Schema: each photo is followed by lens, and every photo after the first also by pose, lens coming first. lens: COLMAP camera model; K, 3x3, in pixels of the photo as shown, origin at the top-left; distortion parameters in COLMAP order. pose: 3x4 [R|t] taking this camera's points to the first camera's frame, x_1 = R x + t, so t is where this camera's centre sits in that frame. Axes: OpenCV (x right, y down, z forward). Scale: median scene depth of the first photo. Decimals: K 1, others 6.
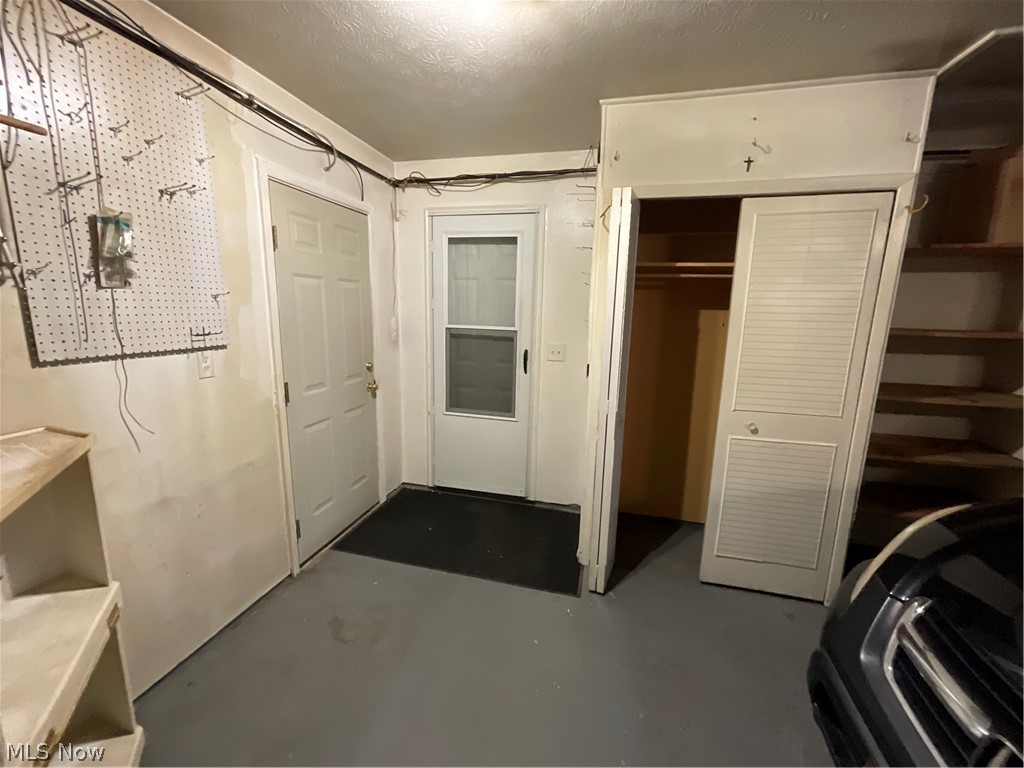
lens RADIAL K [[413.5, 0, 513.1], [0, 413.5, 382.3], [0, 0, 1]] dist [0.000452, -0.000636]
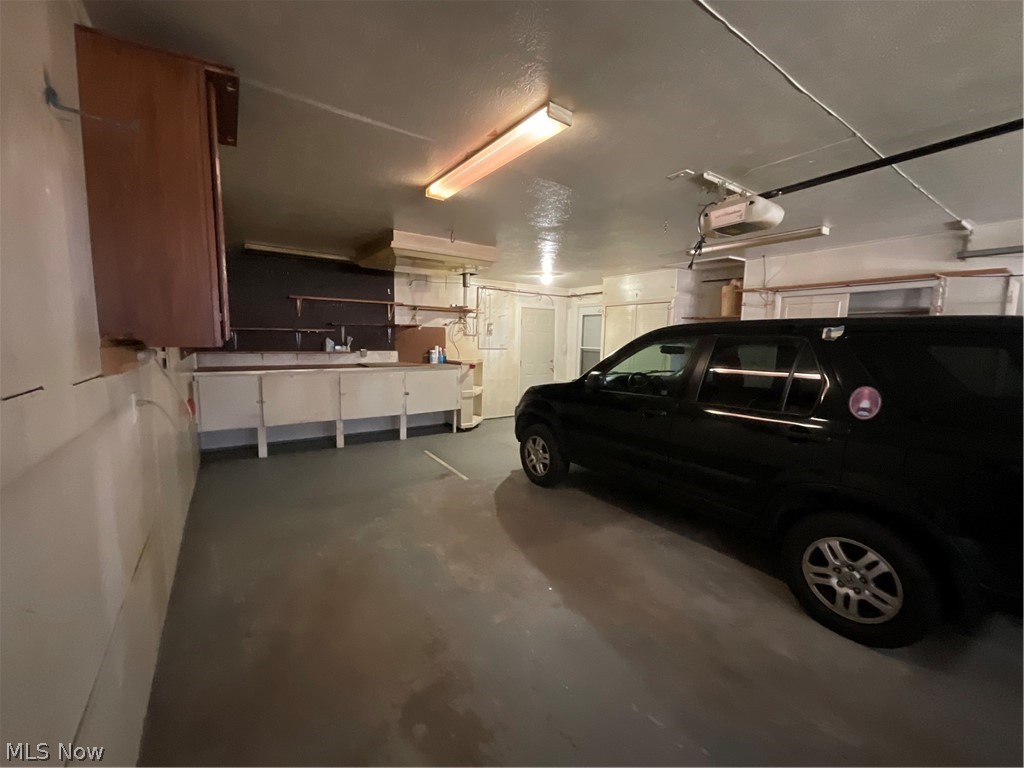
lens RADIAL K [[413.5, 0, 510.4], [0, 413.5, 385.4], [0, 0, 1]] dist [0.000452, -0.000636]
pose [[0.731885, 0.067653, -0.678062, 1.983768], [-0.121797, 0.992023, -0.032488, 0.371488], [0.670455, 0.106363, 0.734287, -1.831407]]
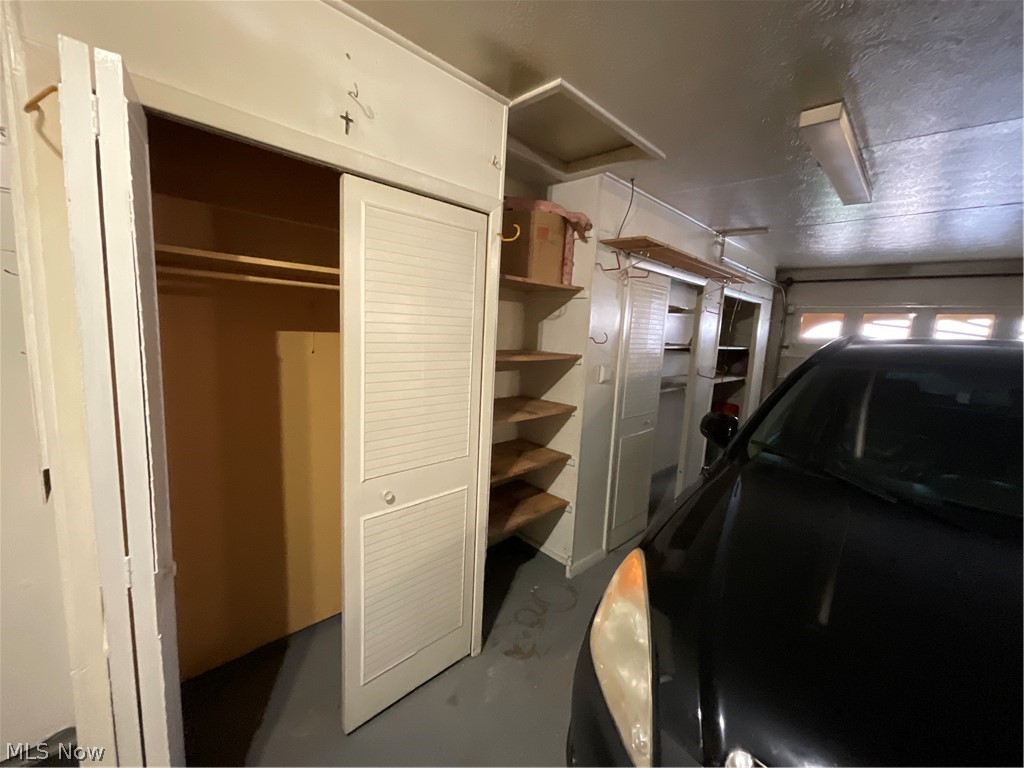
lens RADIAL K [[413.5, 0, 512.9], [0, 413.5, 380.7], [0, 0, 1]] dist [0.000452, -0.000636]
pose [[0.526420, -0.105591, 0.843643, 0.100429], [0.111423, 0.992268, 0.054667, -0.118105], [-0.842892, 0.065223, 0.534115, 0.430746]]
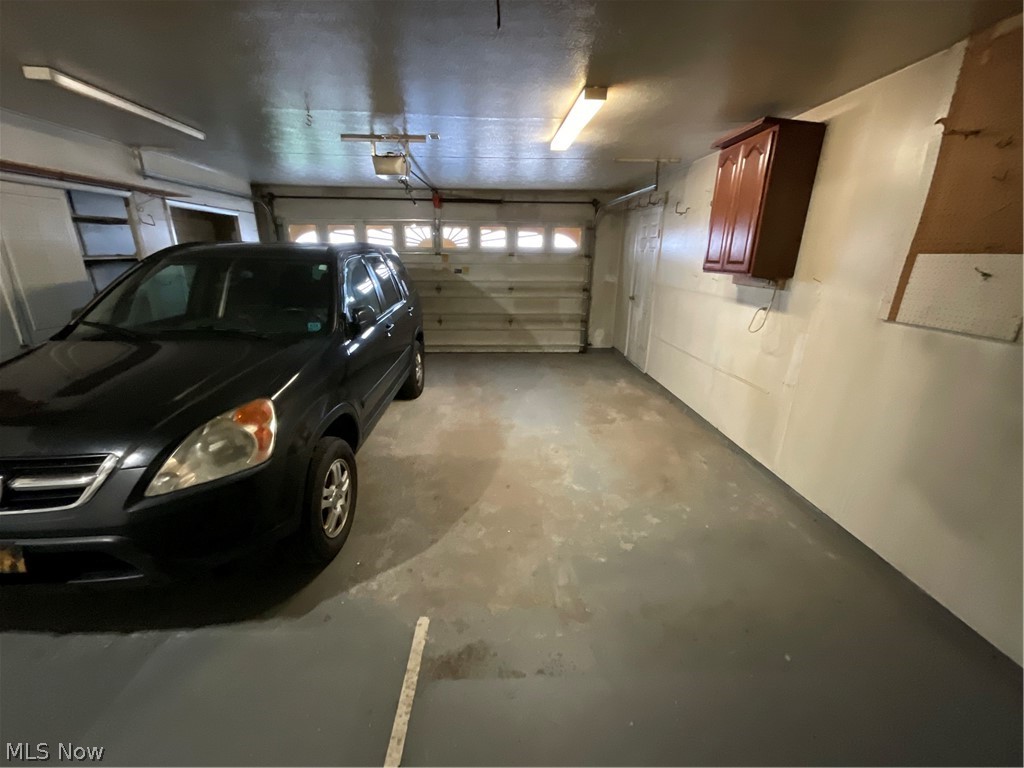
lens RADIAL K [[413.5, 0, 510.7], [0, 413.5, 383.7], [0, 0, 1]] dist [0.000452, -0.000636]
pose [[-0.262343, -0.319196, 0.910654, -0.419928], [0.151942, 0.918271, 0.365638, 0.018579], [-0.952938, 0.234289, -0.192403, -0.422141]]
